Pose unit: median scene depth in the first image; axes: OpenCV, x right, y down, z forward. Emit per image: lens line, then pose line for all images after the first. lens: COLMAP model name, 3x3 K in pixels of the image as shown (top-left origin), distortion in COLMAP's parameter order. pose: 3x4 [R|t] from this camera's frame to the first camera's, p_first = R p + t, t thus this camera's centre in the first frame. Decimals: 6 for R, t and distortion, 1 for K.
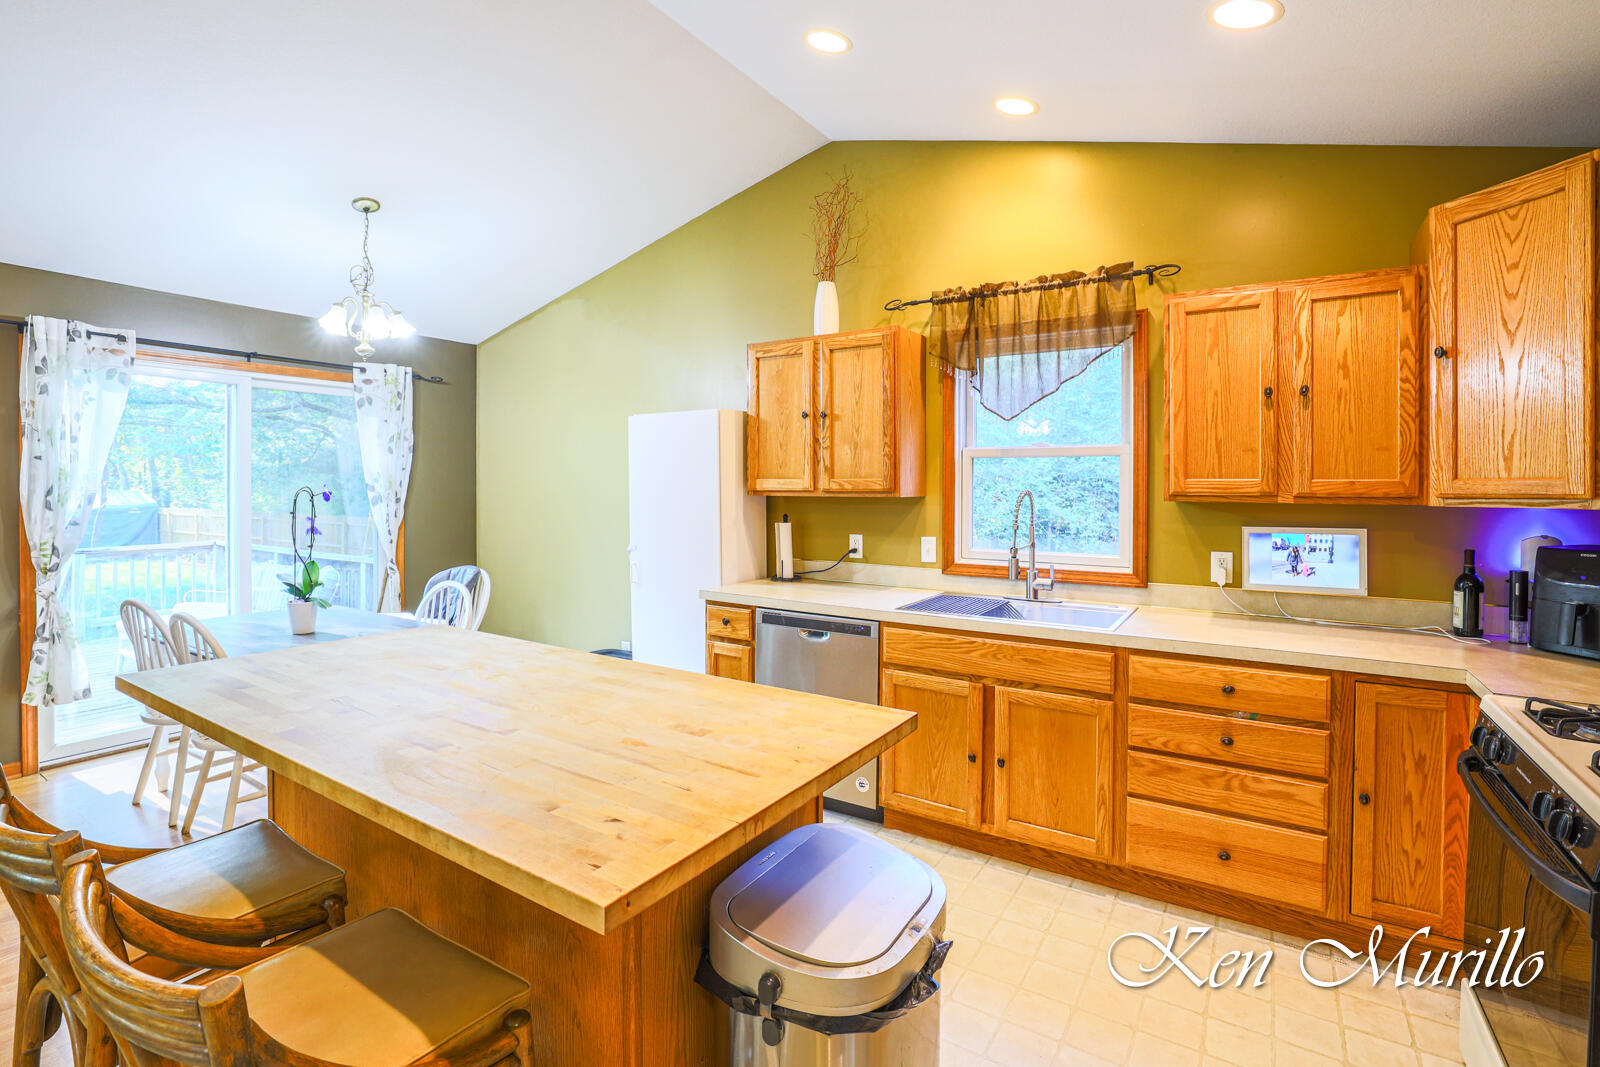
lens RADIAL K [[729.0, 0, 796.4], [0, 729.0, 489.6], [0, 0, 1]] dist [-0.046123, 0.015024]
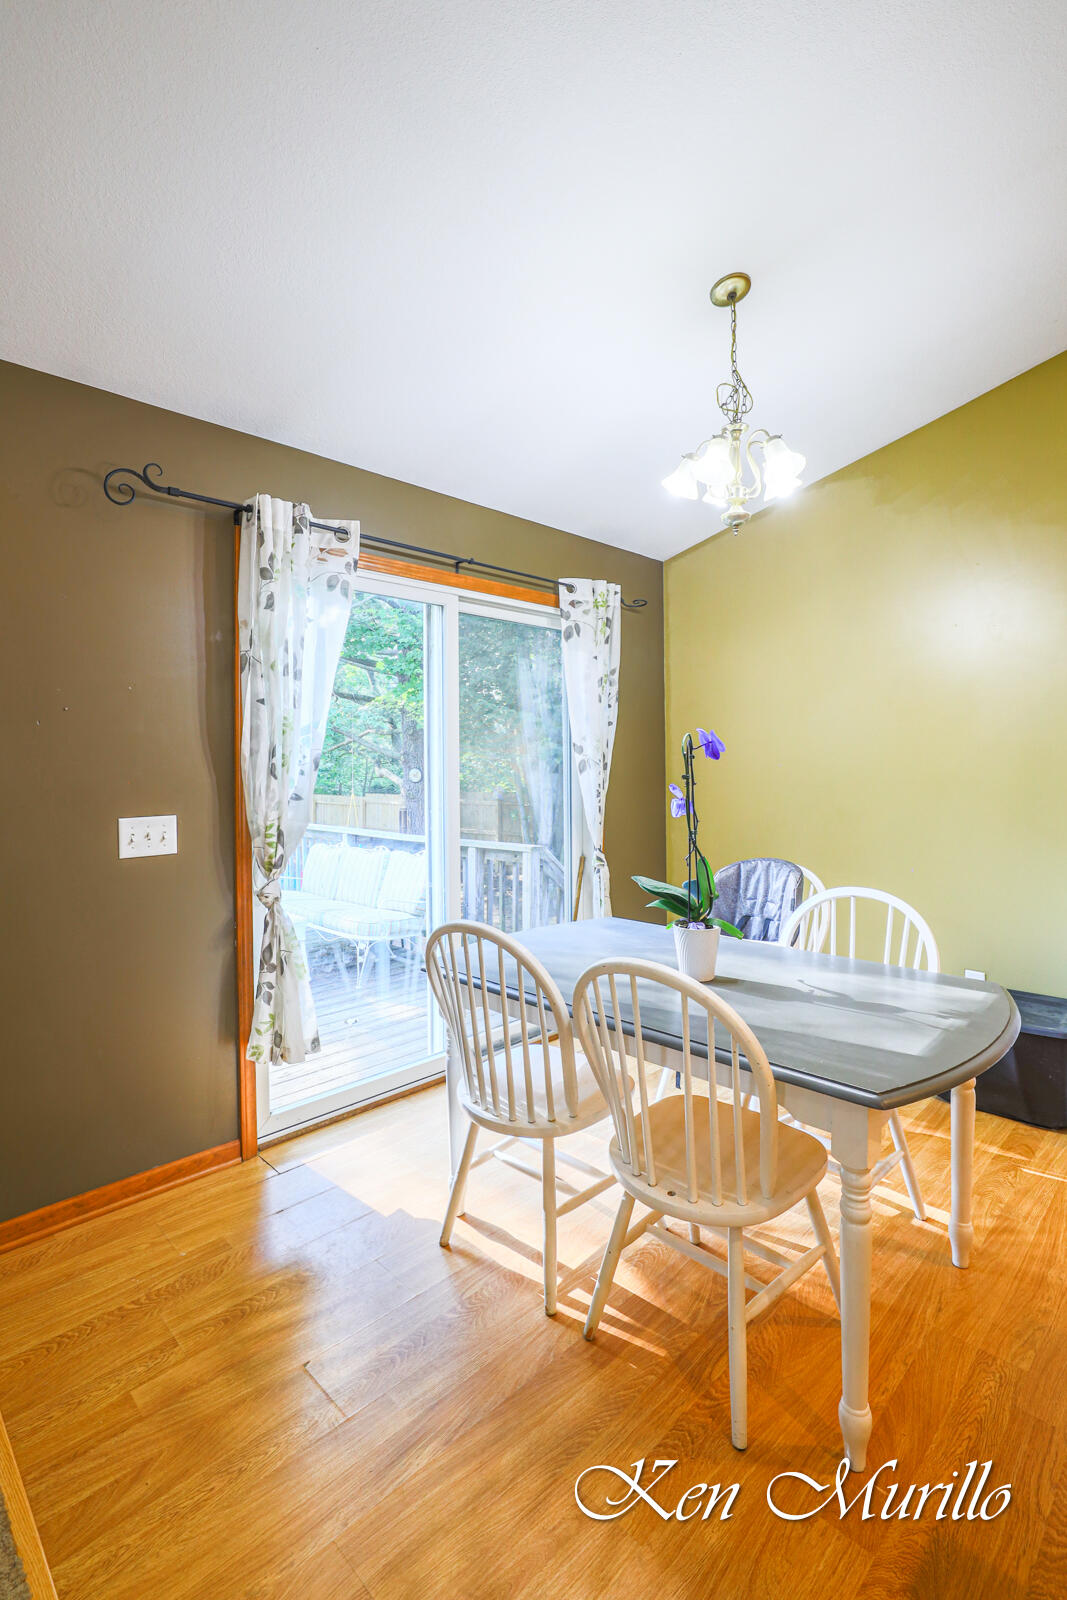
lens RADIAL K [[729.0, 0, 538.9], [0, 729.0, 758.0], [0, 0, 1]] dist [-0.046123, 0.015024]
pose [[0.978004, -0.018473, -0.207766, -0.645125], [0.015751, 0.999767, -0.014749, 0.023501], [0.207990, 0.011152, 0.978067, 0.355402]]
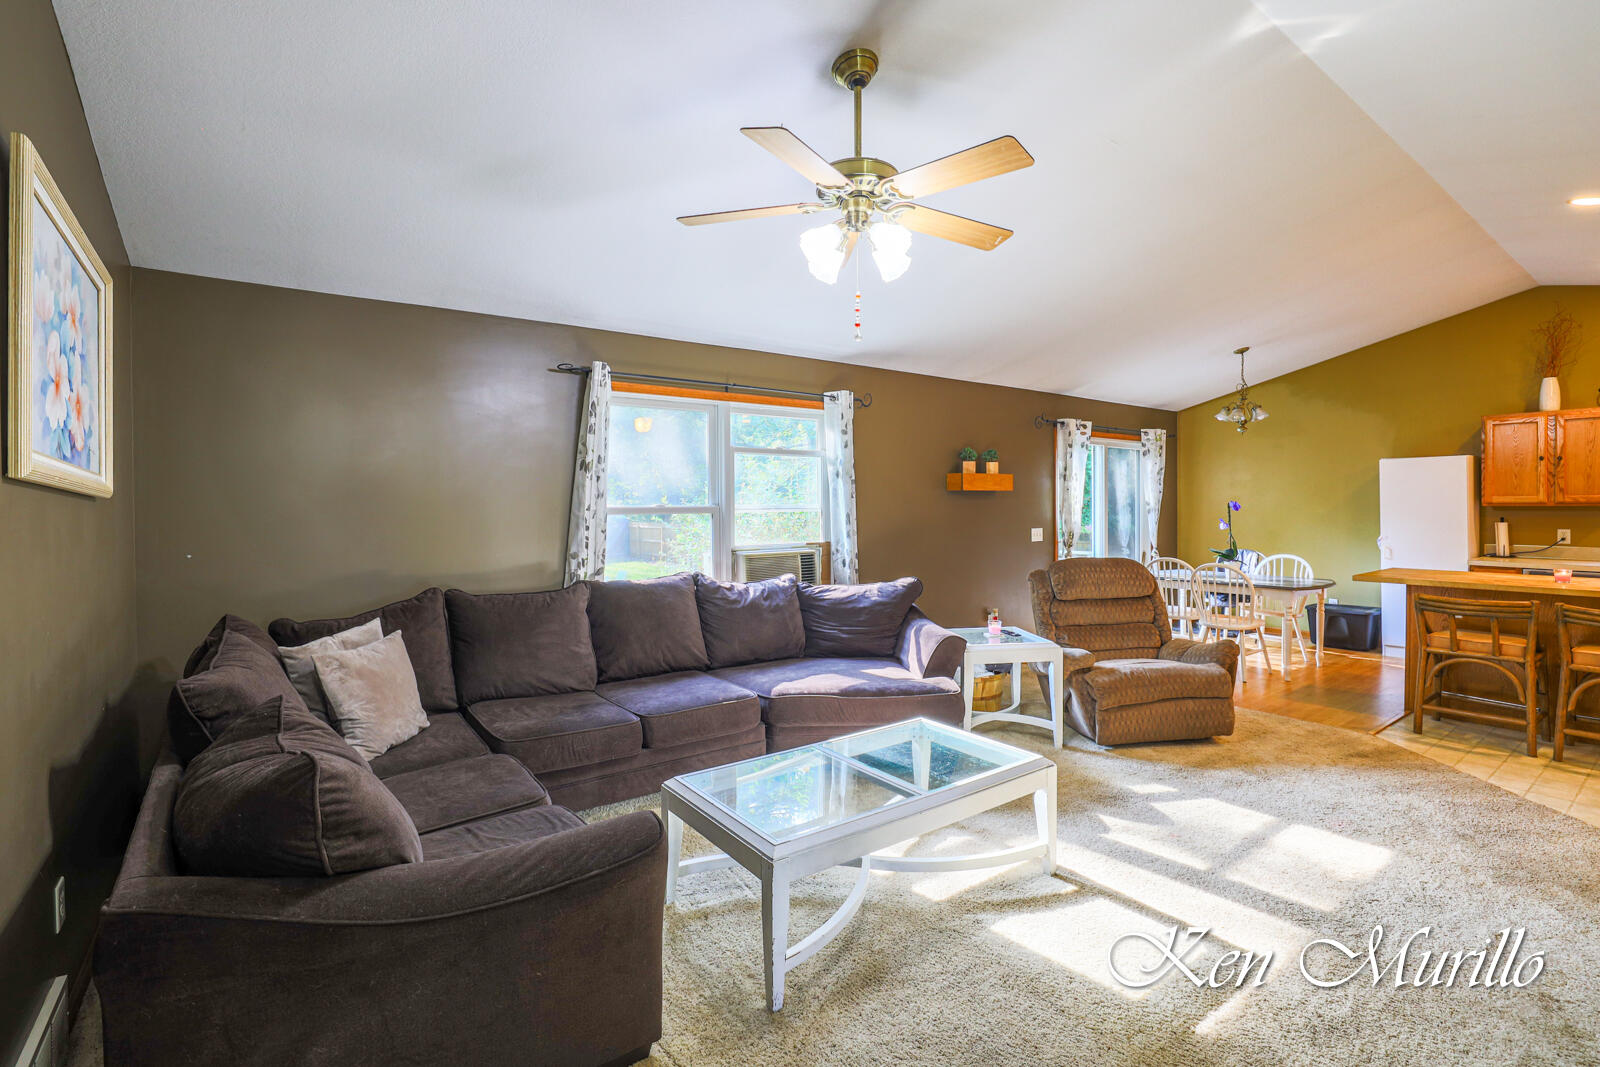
lens RADIAL K [[736.3, 0, 792.8], [0, 736.3, 509.2], [0, 0, 1]] dist [-0.049307, 0.017289]
pose [[0.938356, -0.006365, -0.345612, -1.054175], [0.007124, 0.999974, 0.000925, 0.003143], [0.345597, -0.003330, 0.938377, -1.166563]]
